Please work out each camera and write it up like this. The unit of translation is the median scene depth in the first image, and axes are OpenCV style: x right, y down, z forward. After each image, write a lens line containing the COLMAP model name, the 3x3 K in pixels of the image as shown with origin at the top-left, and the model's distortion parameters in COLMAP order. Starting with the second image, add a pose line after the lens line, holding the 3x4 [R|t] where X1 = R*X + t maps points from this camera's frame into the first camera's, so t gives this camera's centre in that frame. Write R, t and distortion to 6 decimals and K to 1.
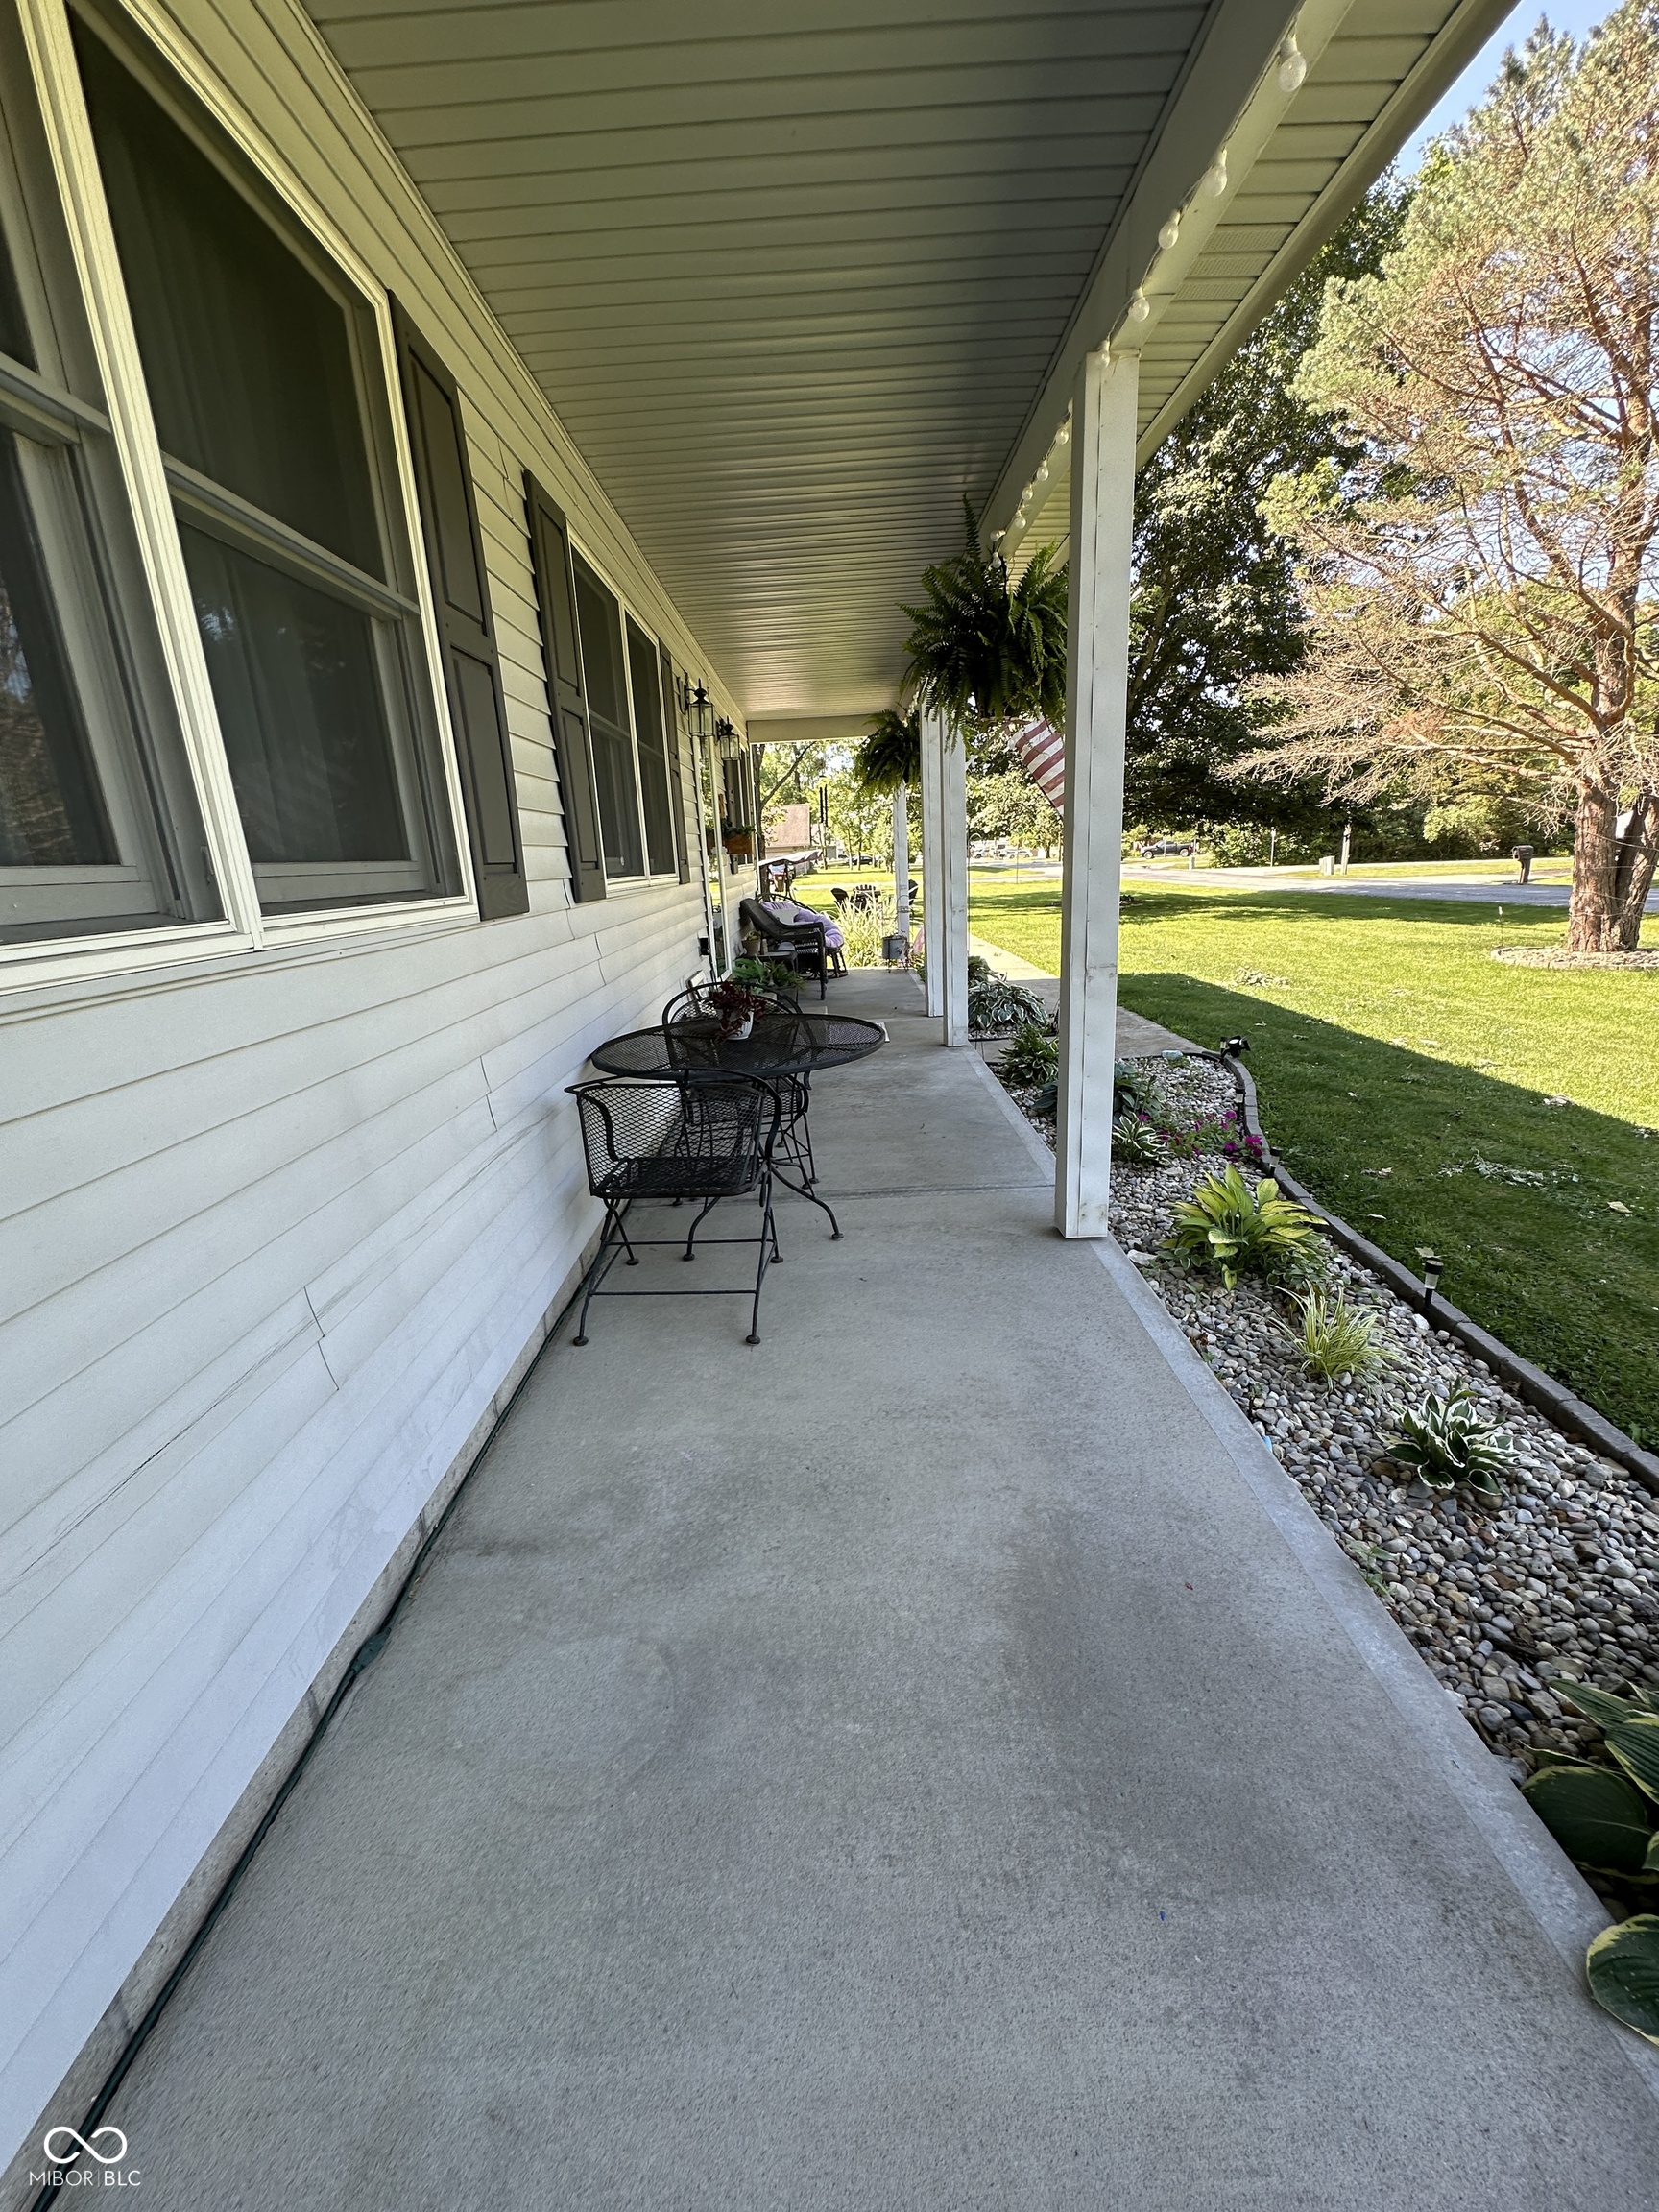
lens RADIAL K [[879.6, 0, 821.2], [0, 879.6, 1105.1], [0, 0, 1]] dist [-0.001053, -0.000240]
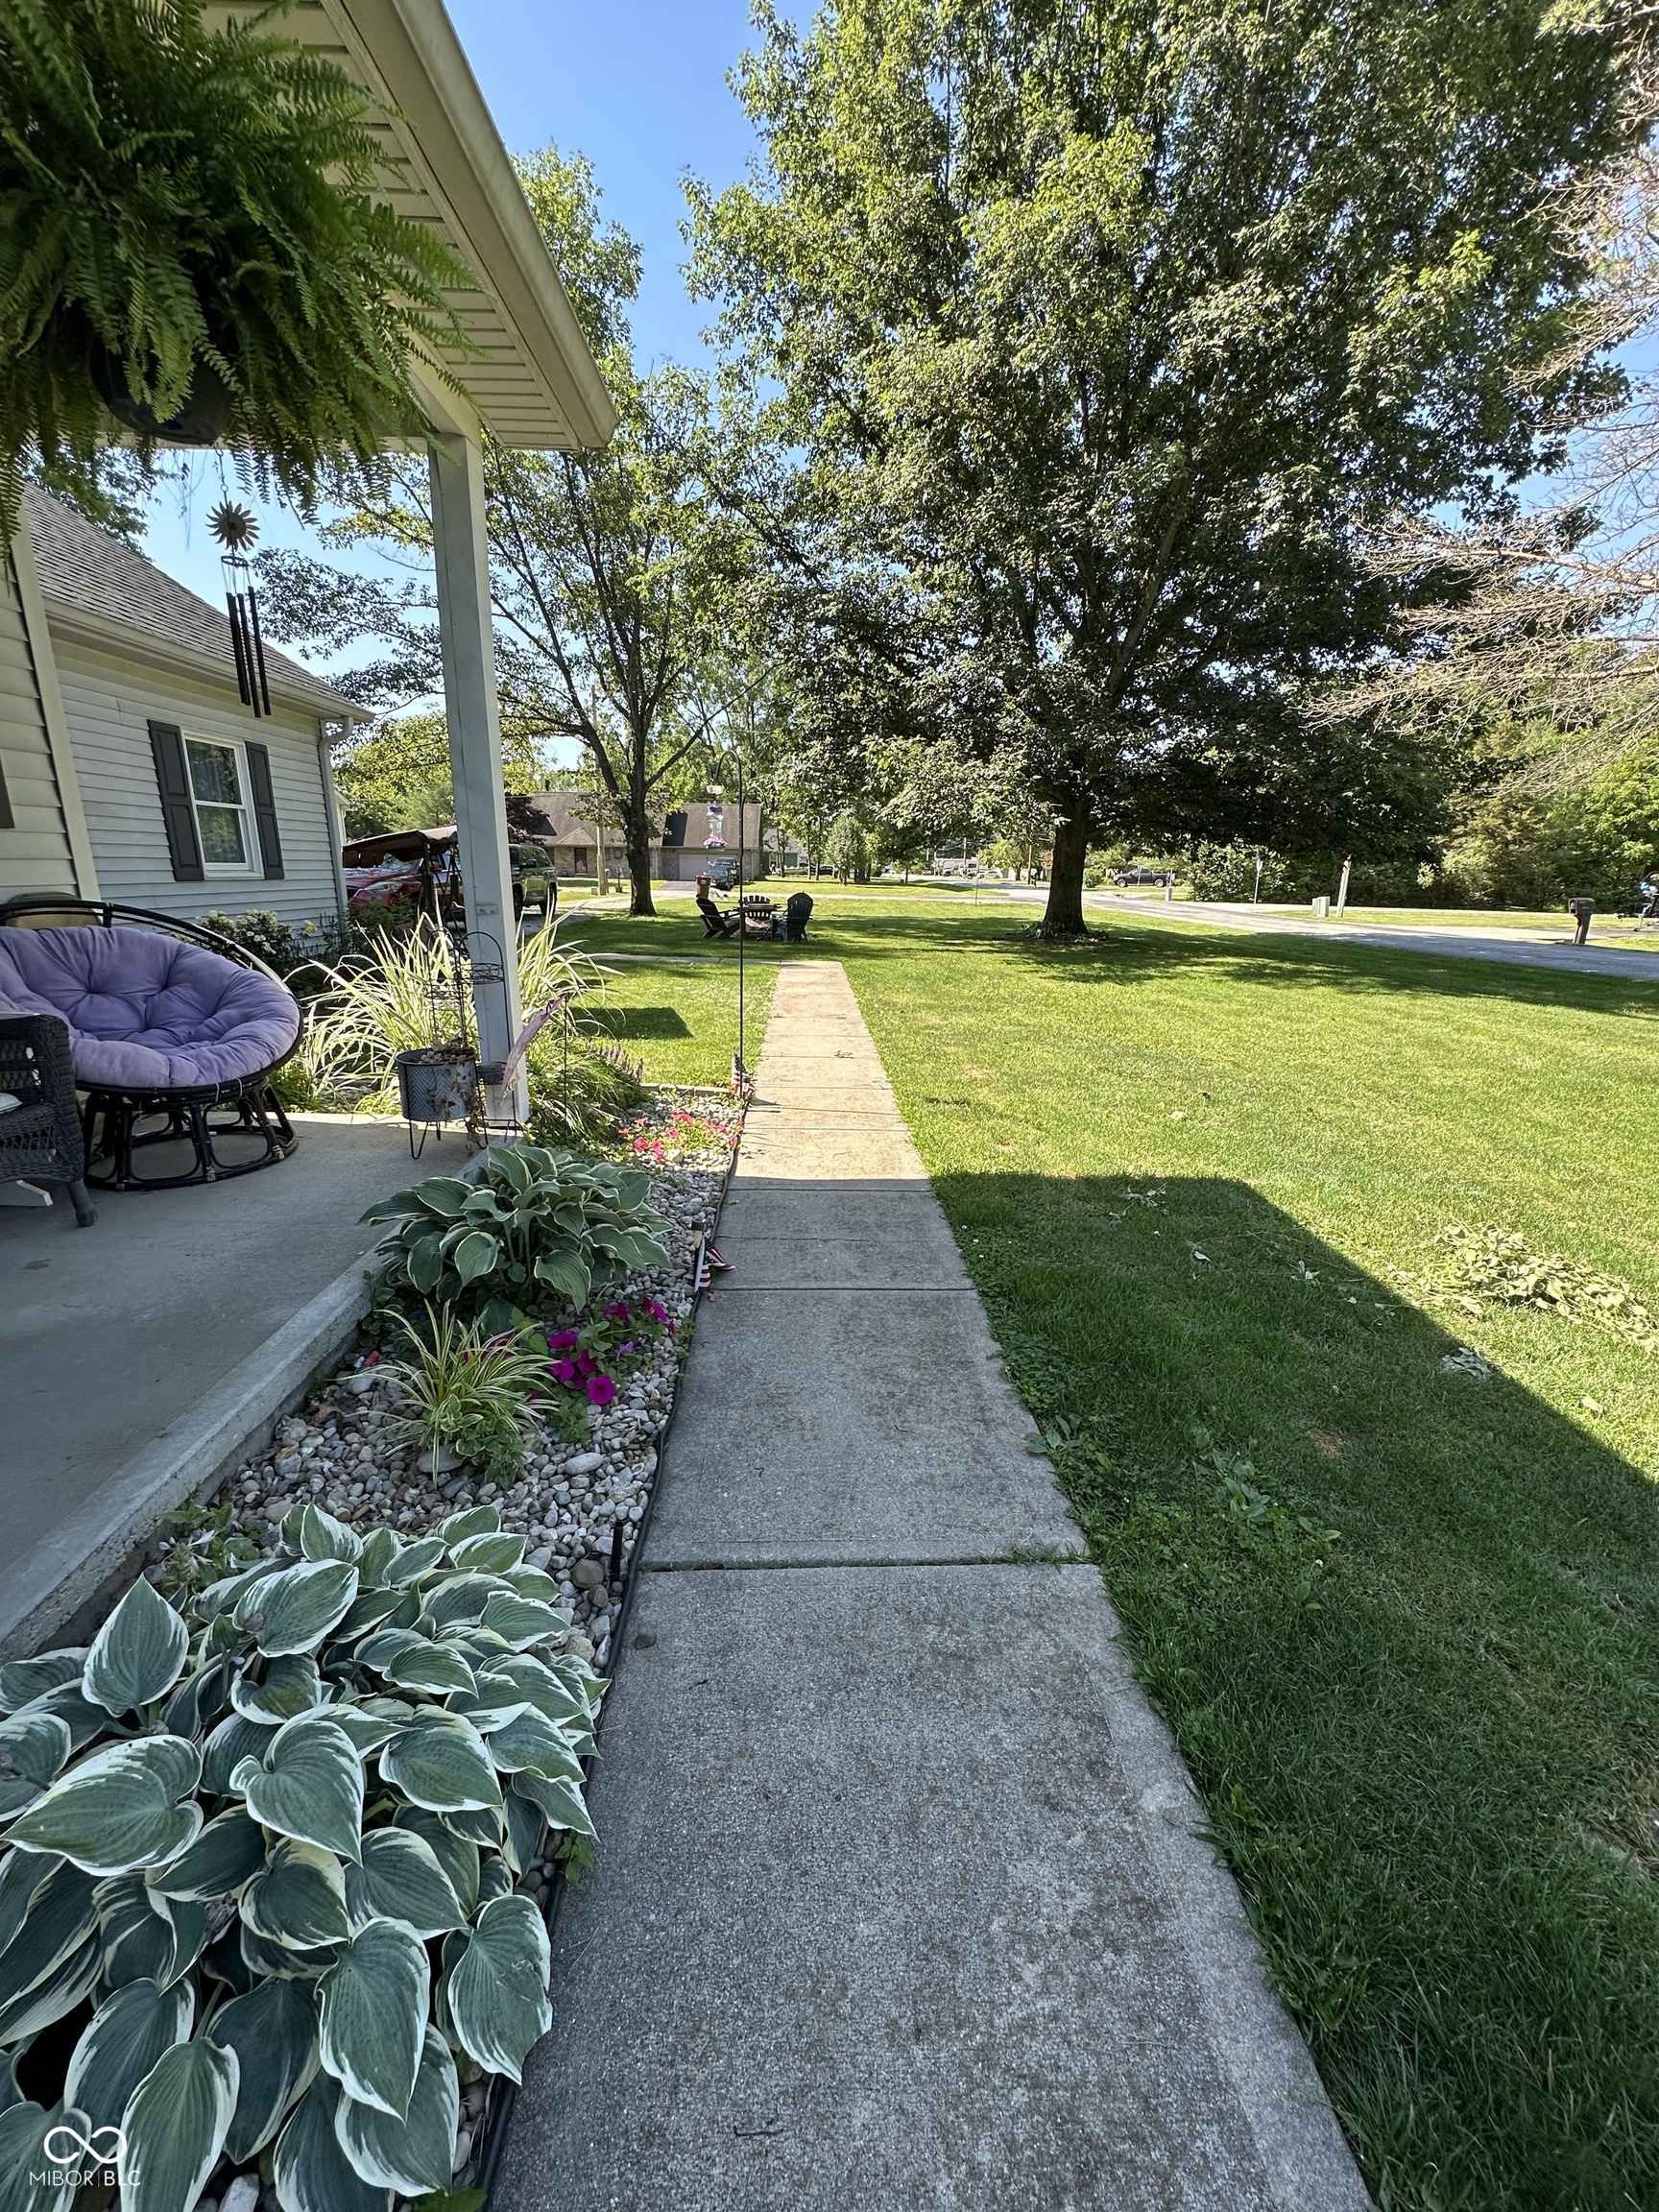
lens RADIAL K [[879.6, 0, 830.0], [0, 879.6, 1103.4], [0, 0, 1]] dist [-0.001053, -0.000240]
pose [[0.997520, 0.050062, 0.049464, 0.043328], [-0.049459, 0.998687, -0.013339, -0.035175], [-0.050067, 0.010860, 0.998687, 0.131146]]
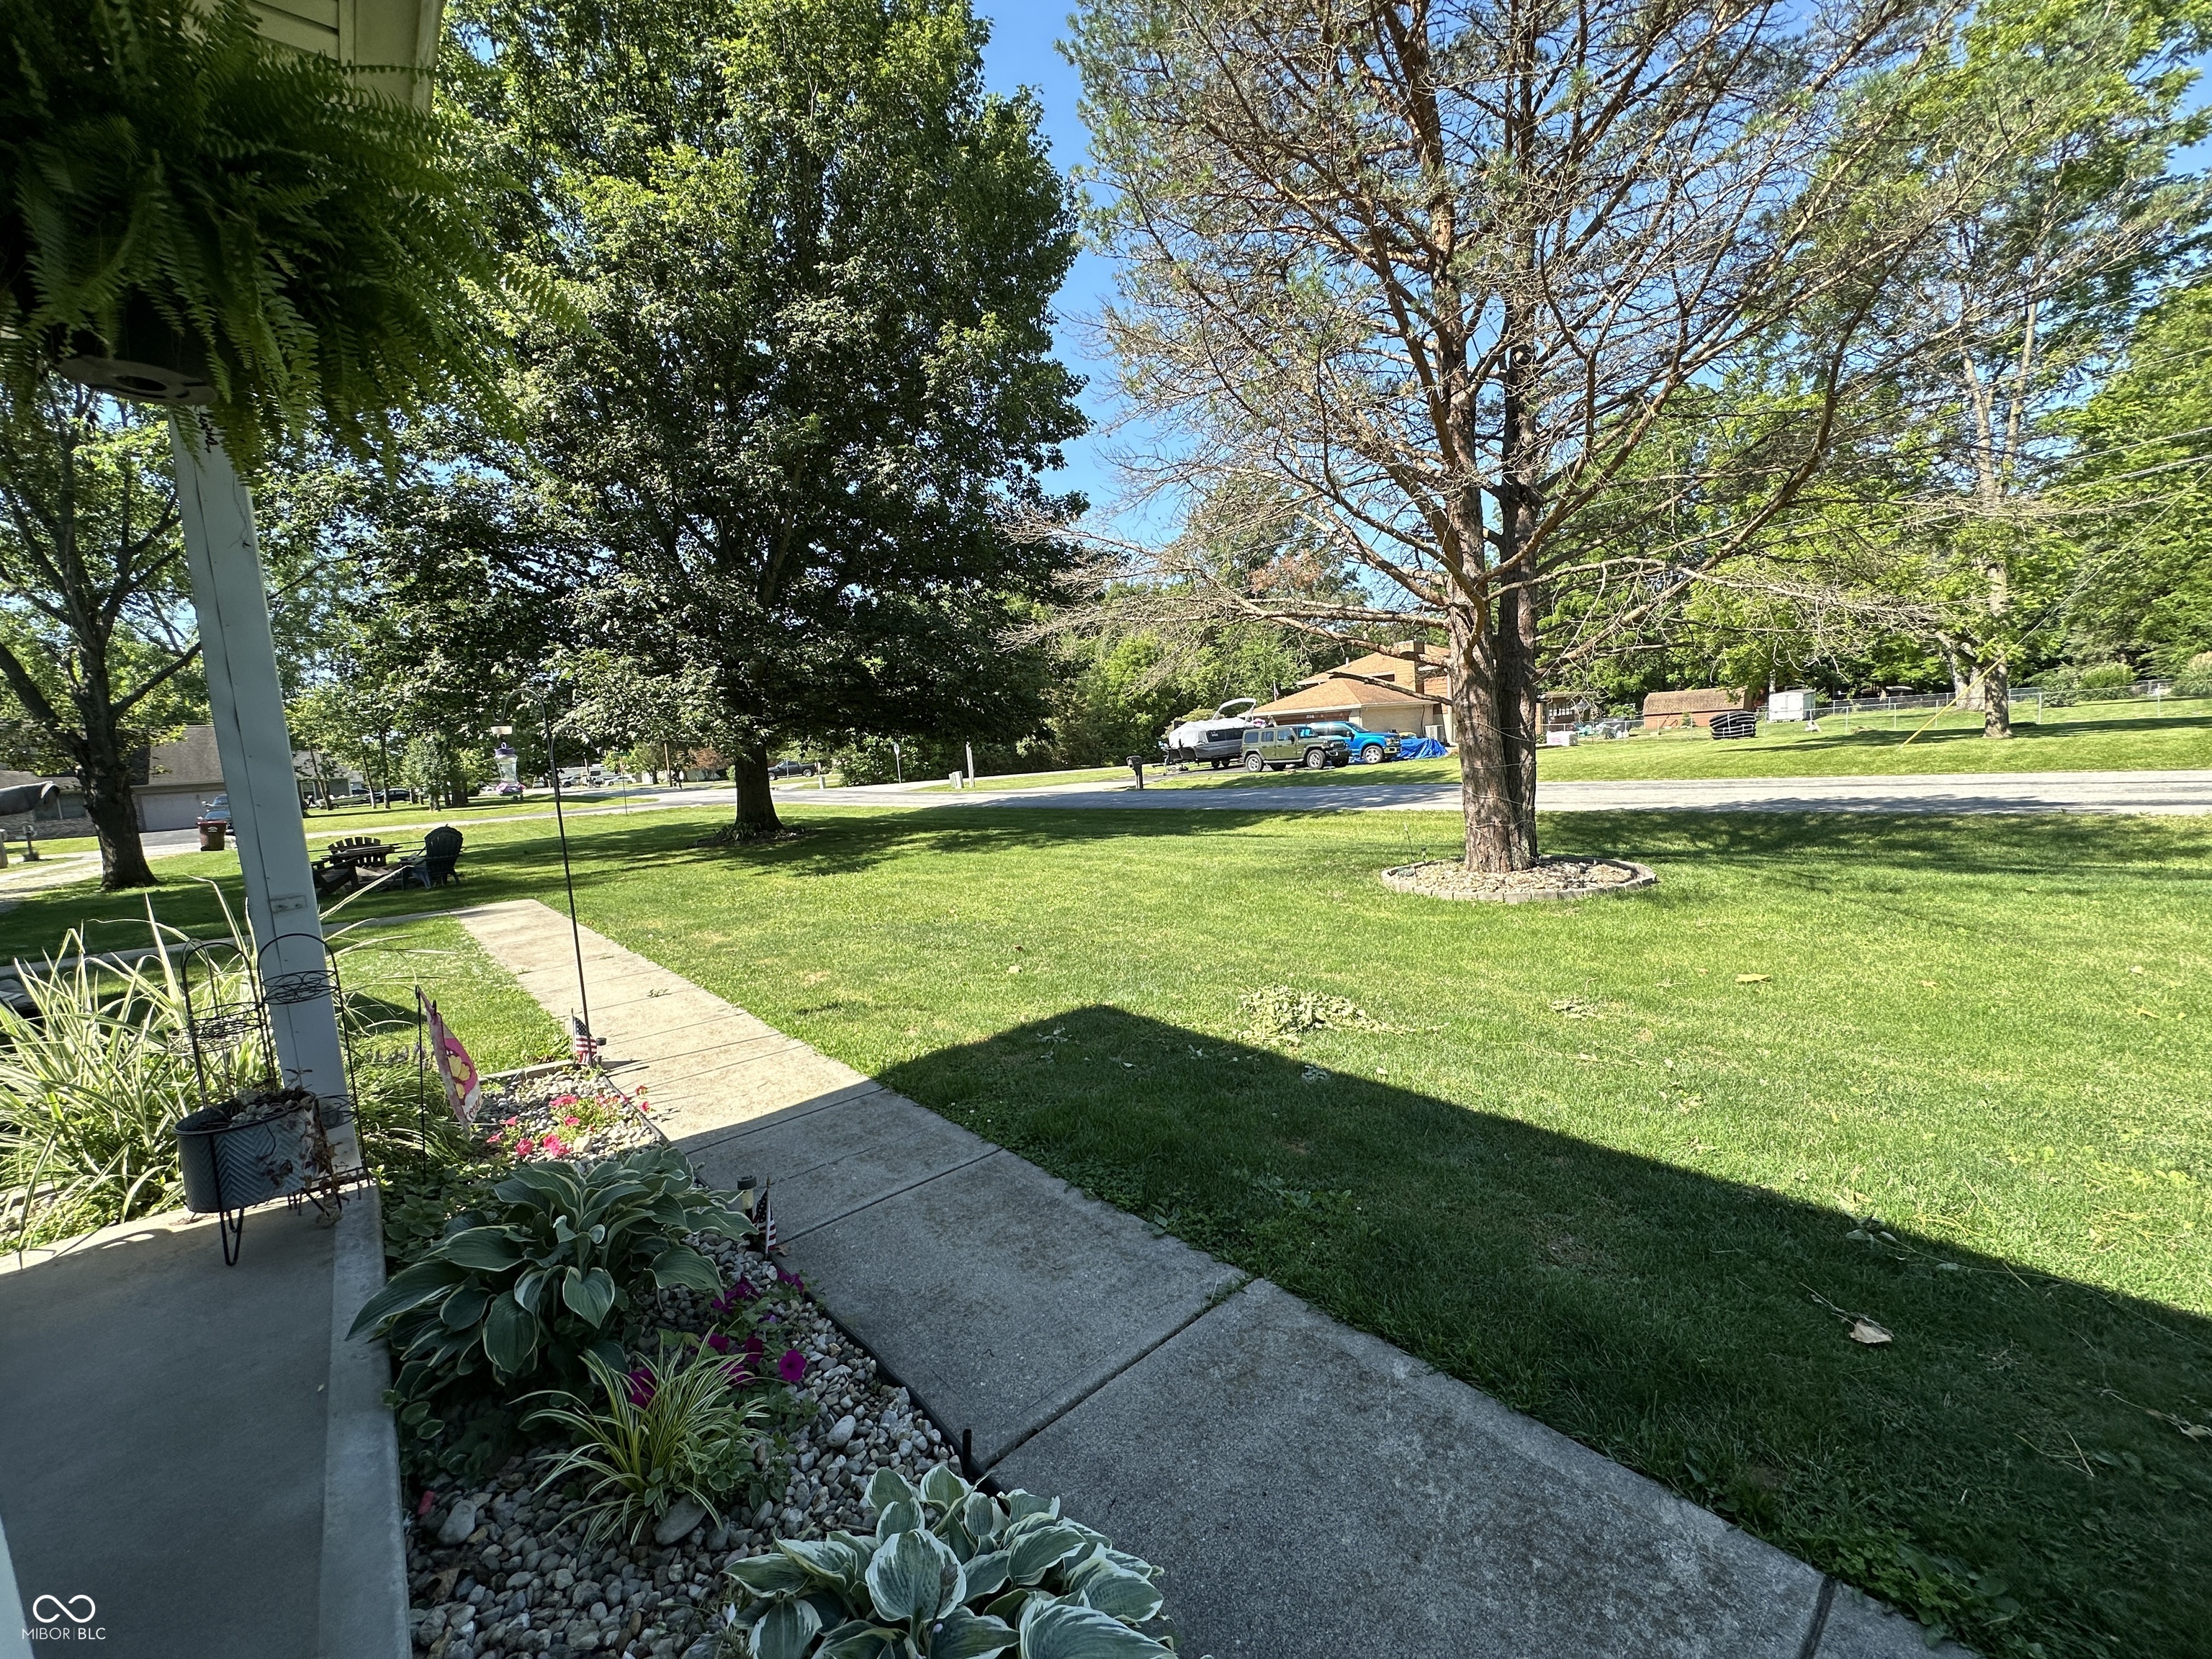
lens RADIAL K [[879.6, 0, 1099.7], [0, 879.6, 830.2], [0, 0, 1]] dist [-0.001053, -0.000240]
pose [[0.754613, -0.072959, 0.652101, 0.021552], [0.210962, 0.968012, -0.135822, -0.036709], [-0.621333, 0.240061, 0.745866, 0.129604]]
